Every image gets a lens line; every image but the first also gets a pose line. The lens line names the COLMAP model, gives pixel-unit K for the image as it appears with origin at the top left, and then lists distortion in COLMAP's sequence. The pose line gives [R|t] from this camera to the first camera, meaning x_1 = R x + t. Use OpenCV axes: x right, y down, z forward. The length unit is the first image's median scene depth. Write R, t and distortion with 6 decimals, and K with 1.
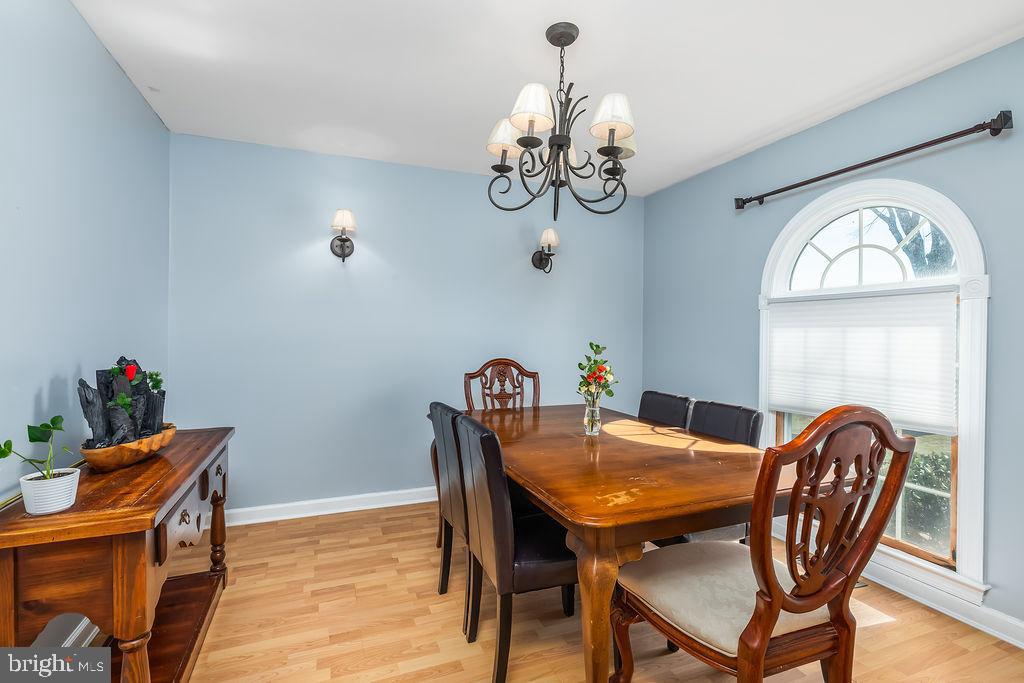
lens RADIAL K [[468.4, 0, 508.6], [0, 468.4, 339.8], [0, 0, 1]] dist [0.001988, 0.000151]
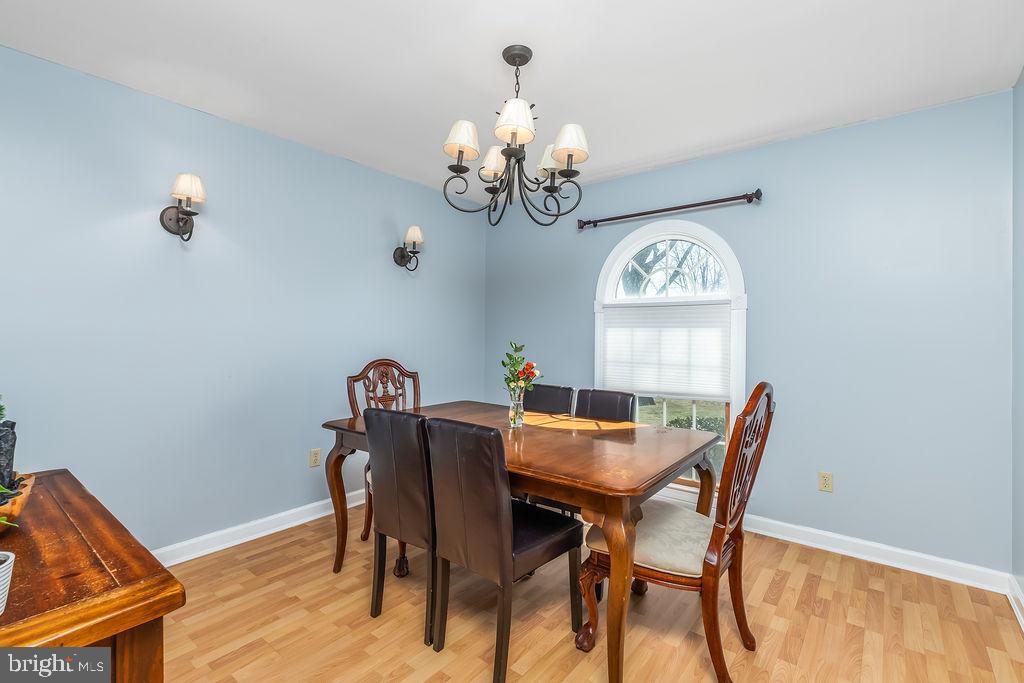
lens RADIAL K [[470.6, 0, 517.0], [0, 470.6, 336.5], [0, 0, 1]] dist [0.001538, -0.000034]
pose [[0.862244, -0.004726, 0.506472, -0.317974], [0.006289, 0.999979, -0.001376, -0.003271], [-0.506455, 0.004372, 0.862256, 0.053476]]
